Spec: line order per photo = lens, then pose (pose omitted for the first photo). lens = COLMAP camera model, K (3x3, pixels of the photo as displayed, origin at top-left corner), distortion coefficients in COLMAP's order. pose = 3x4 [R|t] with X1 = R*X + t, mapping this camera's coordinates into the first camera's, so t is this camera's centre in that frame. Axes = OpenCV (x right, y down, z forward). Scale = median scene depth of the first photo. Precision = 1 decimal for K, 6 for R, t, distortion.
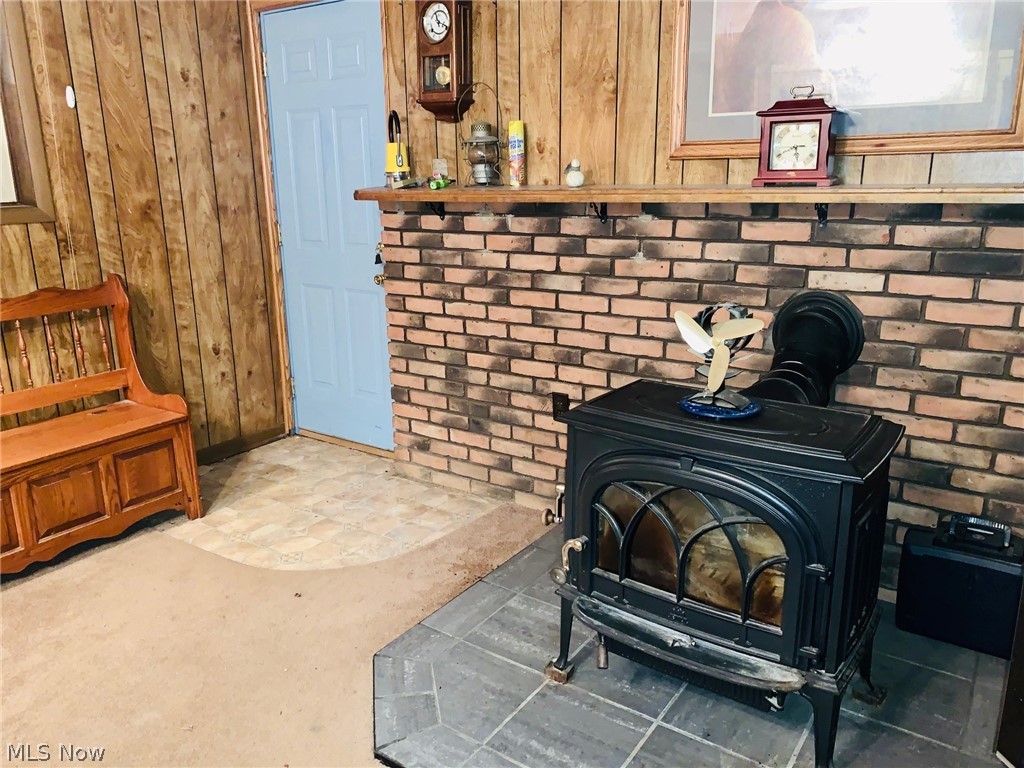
lens RADIAL K [[776.1, 0, 505.0], [0, 776.1, 386.4], [0, 0, 1]] dist [0.036222, -0.017549]
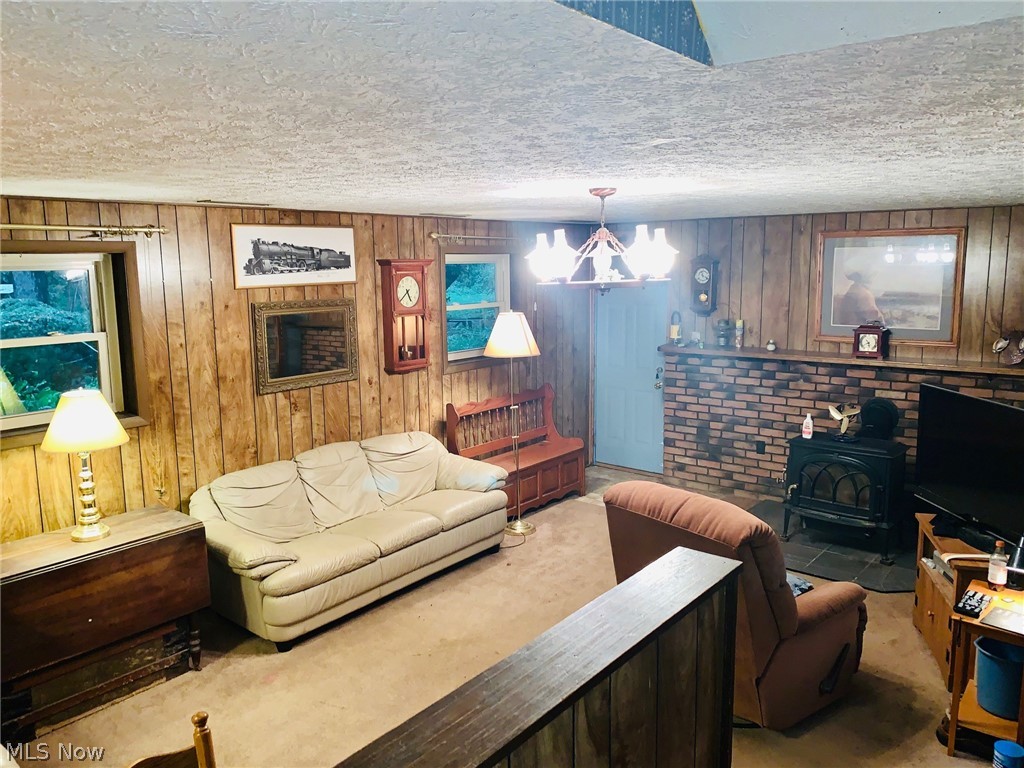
lens RADIAL K [[776.1, 0, 514.4], [0, 776.1, 376.6], [0, 0, 1]] dist [0.036222, -0.017549]
pose [[0.997179, 0.015053, -0.073531, -0.456078], [-0.023719, 0.992678, -0.118442, 0.104782], [0.071209, 0.119852, 0.990235, -1.230307]]
